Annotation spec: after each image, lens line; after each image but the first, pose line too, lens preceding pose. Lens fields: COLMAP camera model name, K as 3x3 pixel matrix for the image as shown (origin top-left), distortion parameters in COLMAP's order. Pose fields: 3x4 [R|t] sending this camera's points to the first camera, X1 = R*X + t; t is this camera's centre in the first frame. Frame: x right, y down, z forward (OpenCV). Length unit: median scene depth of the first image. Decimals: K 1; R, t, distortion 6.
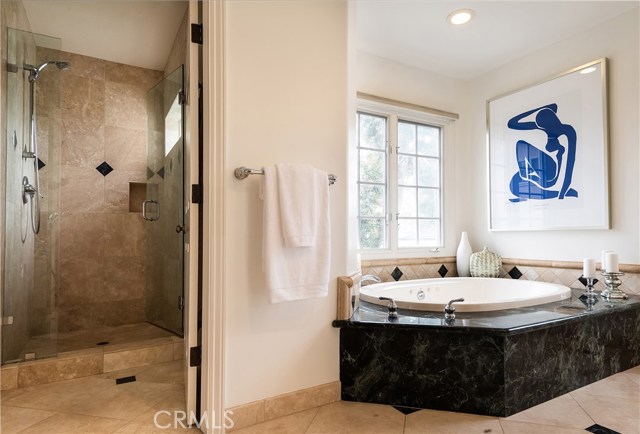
lens RADIAL K [[369.3, 0, 322.3], [0, 369.3, 225.8], [0, 0, 1]] dist [0.028593, -0.004940]
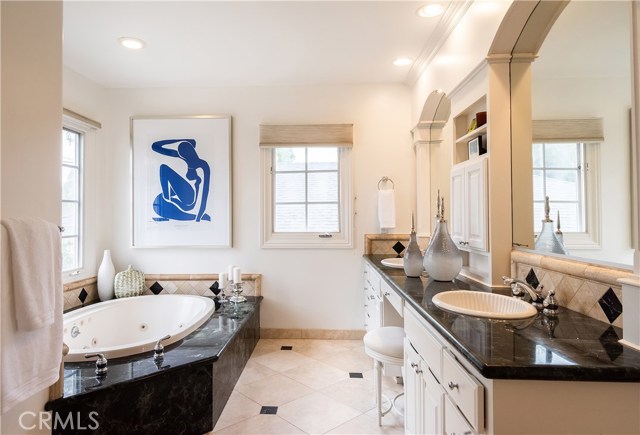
lens RADIAL K [[398.7, 0, 296.9], [0, 398.7, 210.5], [0, 0, 1]] dist [0.031942, -0.012826]
pose [[0.561406, 0.021819, 0.827253, -0.339677], [-0.017113, 0.999745, -0.014755, -0.136777], [-0.827364, -0.005873, 0.561636, 0.043699]]
